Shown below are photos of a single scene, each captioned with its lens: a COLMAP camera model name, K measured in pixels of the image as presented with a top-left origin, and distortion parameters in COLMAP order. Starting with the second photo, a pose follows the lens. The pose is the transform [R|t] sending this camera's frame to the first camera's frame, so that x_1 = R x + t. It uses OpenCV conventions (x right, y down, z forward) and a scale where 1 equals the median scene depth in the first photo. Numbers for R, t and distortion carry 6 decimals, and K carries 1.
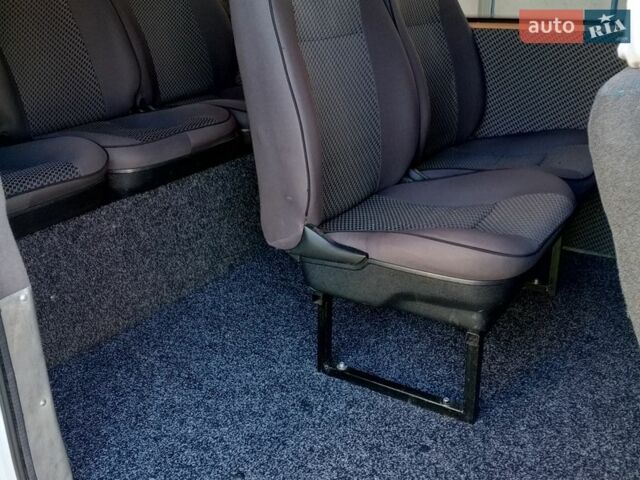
lens RADIAL K [[645.4, 0, 320.0], [0, 645.4, 240.0], [0, 0, 1]] dist [0.224570, -0.625899]
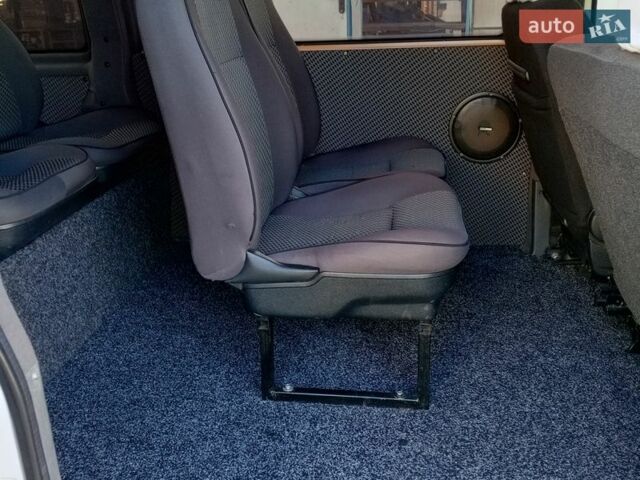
lens RADIAL K [[645.4, 0, 320.0], [0, 645.4, 240.0], [0, 0, 1]] dist [0.224570, -0.625899]
pose [[0.918654, -0.150928, 0.365097, -0.263660], [0.166177, 0.986040, -0.010511, -0.009788], [-0.358414, 0.070327, 0.930910, 0.046536]]
